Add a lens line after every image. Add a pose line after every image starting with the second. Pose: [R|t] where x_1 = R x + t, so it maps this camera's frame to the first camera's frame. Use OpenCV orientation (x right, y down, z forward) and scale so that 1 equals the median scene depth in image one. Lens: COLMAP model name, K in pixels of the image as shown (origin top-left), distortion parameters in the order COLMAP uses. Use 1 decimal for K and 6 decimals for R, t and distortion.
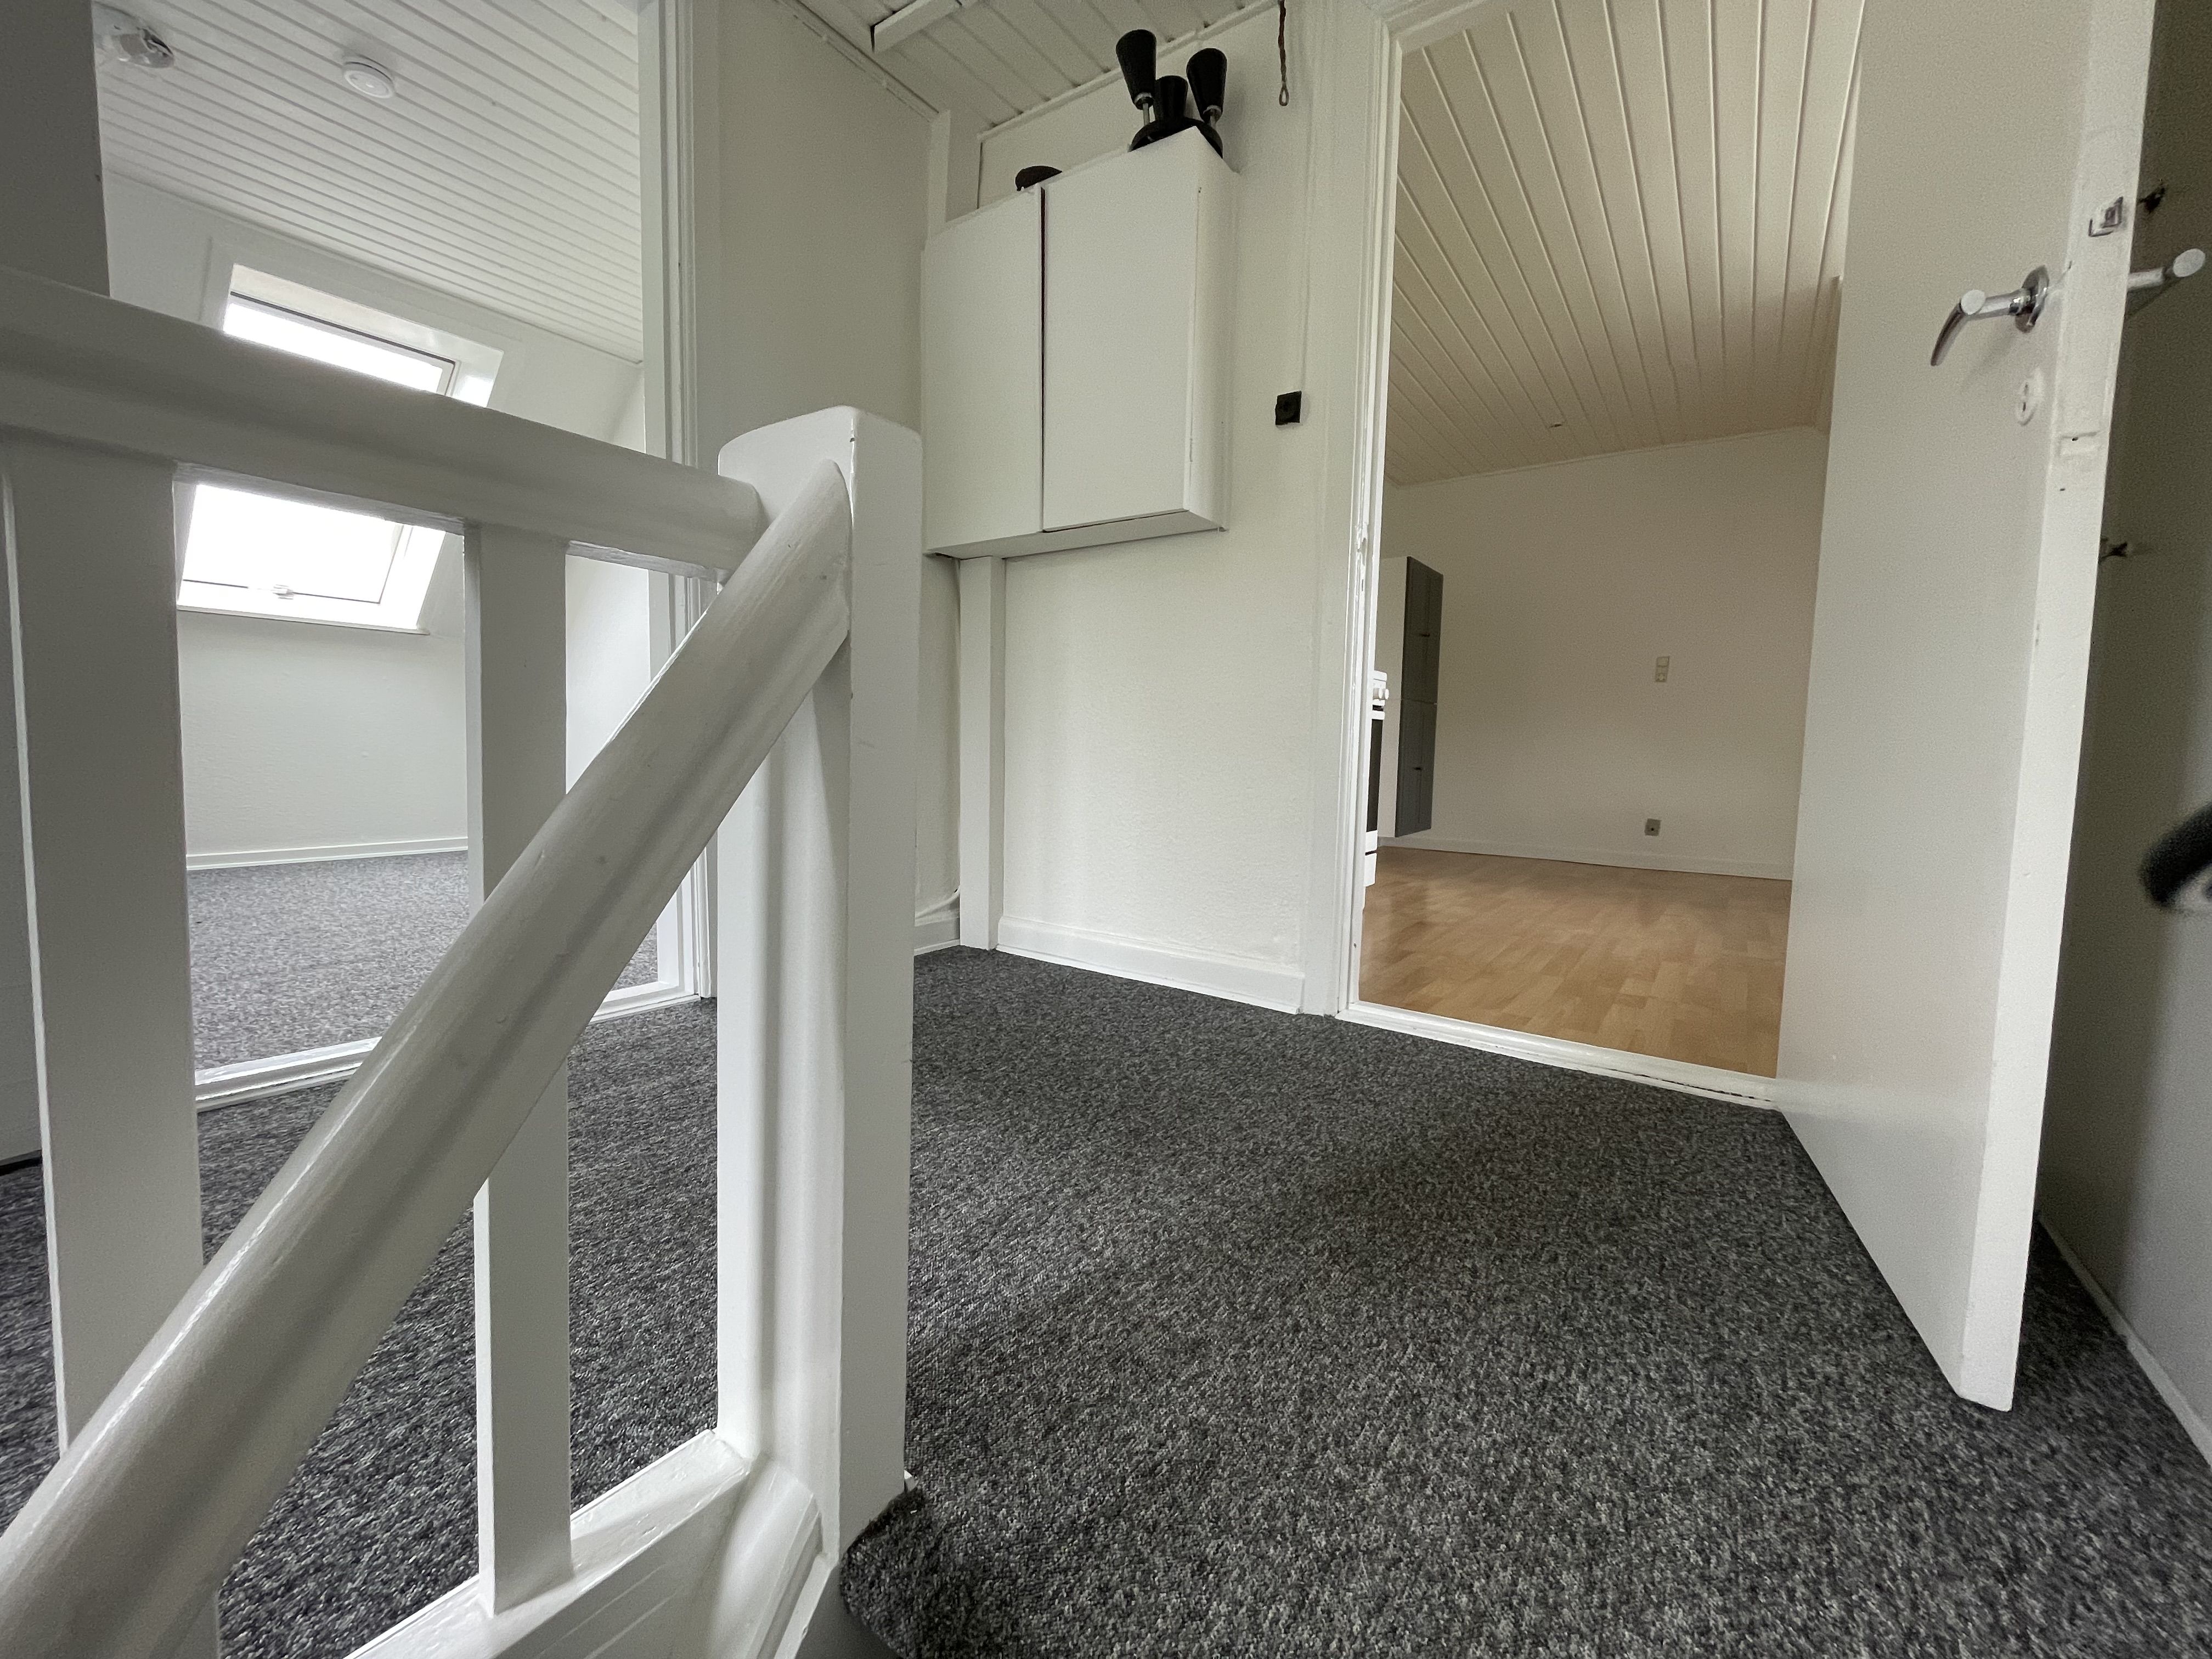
lens RADIAL K [[898.3, 0, 1105.1], [0, 898.3, 818.5], [0, 0, 1]] dist [0.004323, 0.000395]
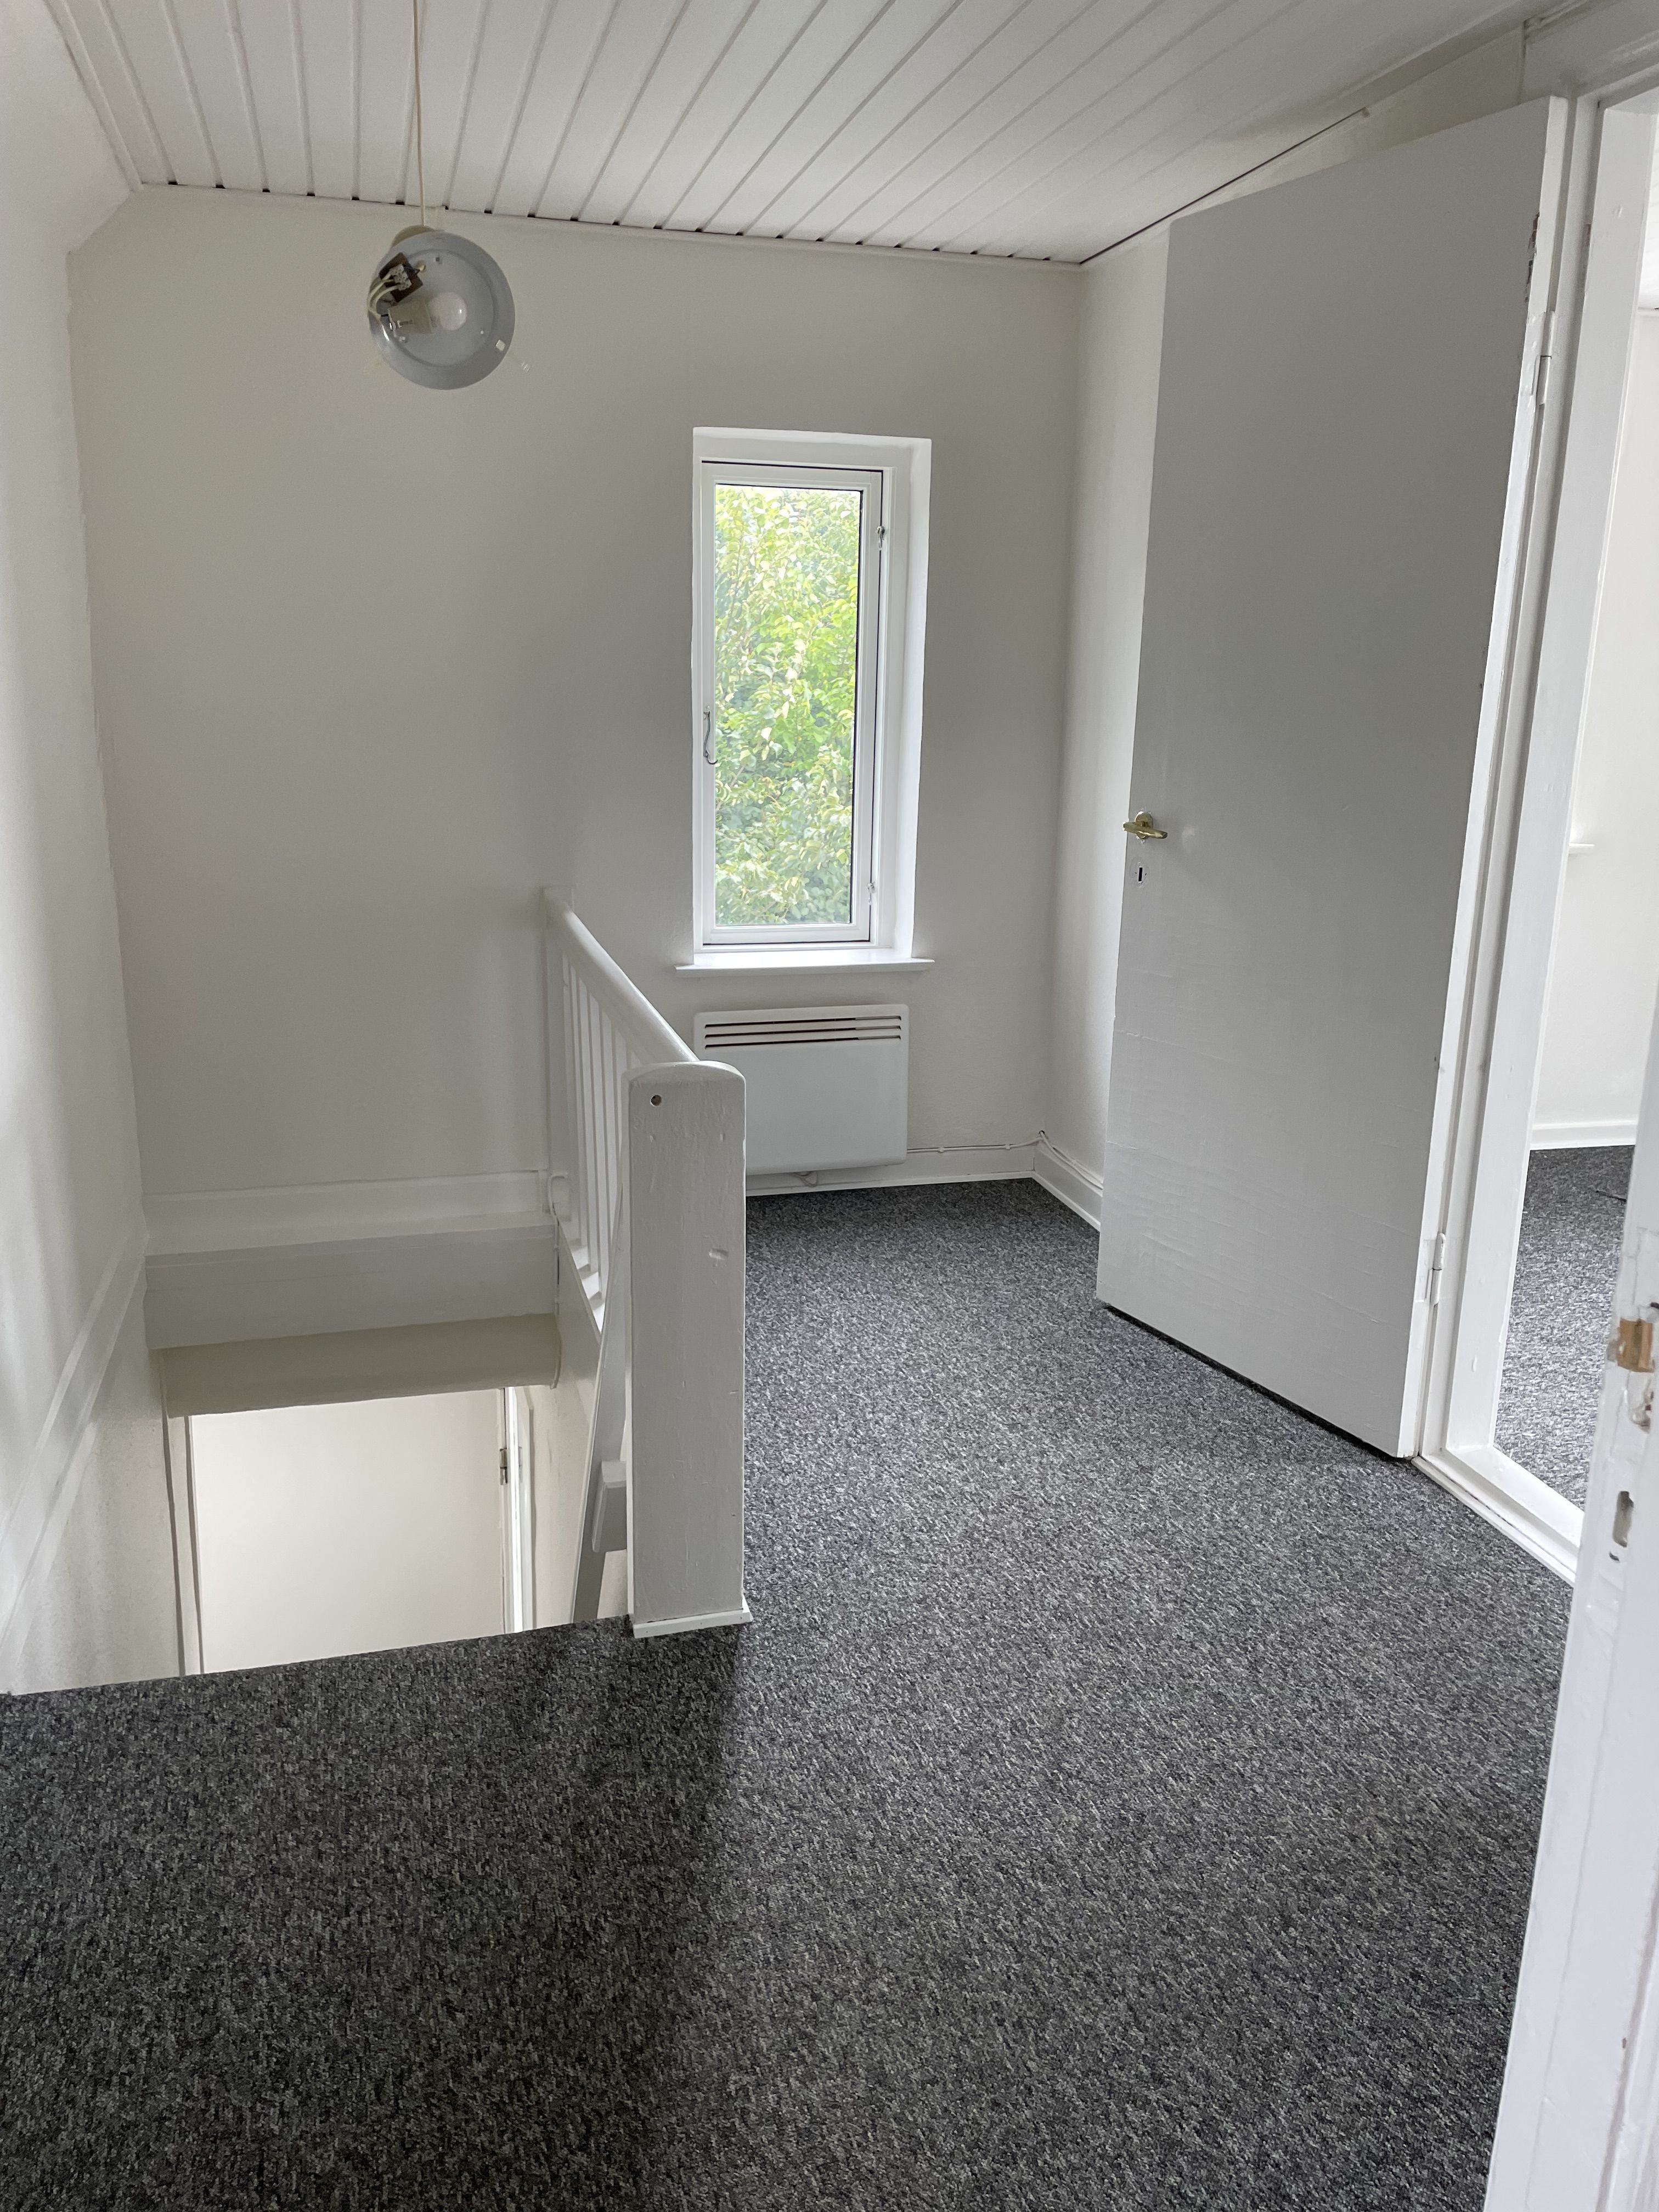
lens RADIAL K [[1668.5, 0, 828.8], [0, 1668.5, 1102.1], [0, 0, 1]] dist [0.000495, -0.015384]
pose [[-0.635102, 0.160600, -0.755548, 1.480730], [-0.097473, 0.953664, 0.284646, -0.976736], [0.766254, 0.254425, -0.590020, 2.371658]]
